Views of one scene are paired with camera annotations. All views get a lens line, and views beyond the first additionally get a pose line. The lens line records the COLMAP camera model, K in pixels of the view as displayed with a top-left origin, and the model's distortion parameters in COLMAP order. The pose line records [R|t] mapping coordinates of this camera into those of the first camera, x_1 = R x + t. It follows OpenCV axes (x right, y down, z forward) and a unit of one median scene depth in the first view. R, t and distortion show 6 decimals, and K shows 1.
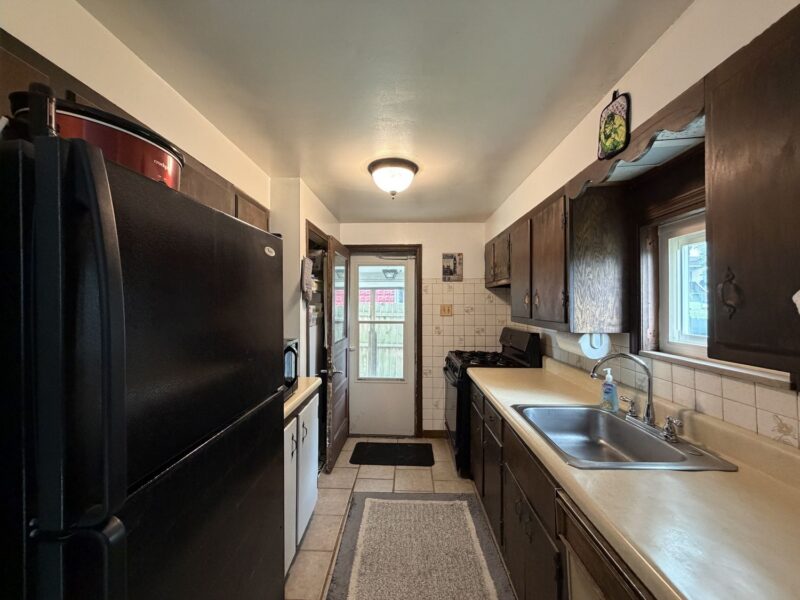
lens RADIAL K [[320.8, 0, 400.0], [0, 320.8, 300.0], [0, 0, 1]] dist [-0.002150, 0.000146]
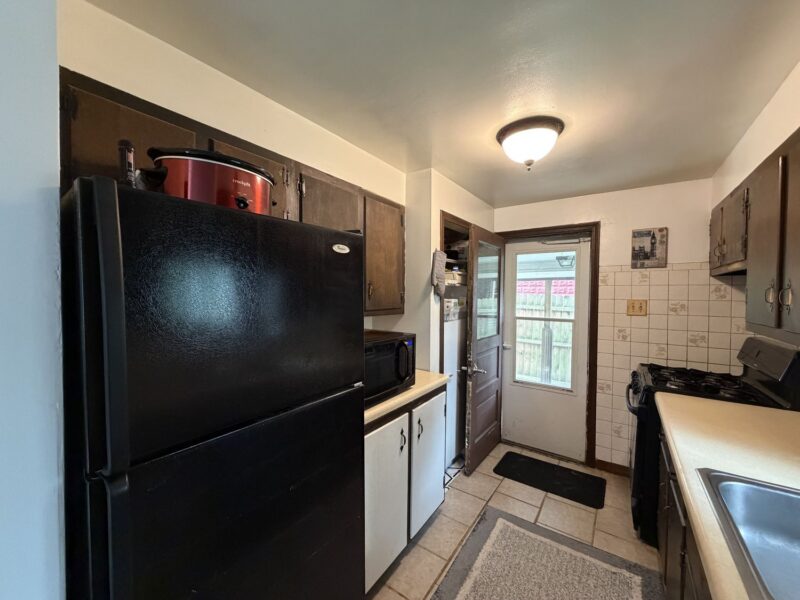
lens RADIAL K [[320.8, 0, 400.0], [0, 320.8, 300.0], [0, 0, 1]] dist [-0.002150, 0.000146]
pose [[0.828974, 0.018264, -0.558988, 0.117353], [-0.001755, 0.999547, 0.030056, -0.007747], [0.559284, -0.023935, 0.828631, 0.097761]]
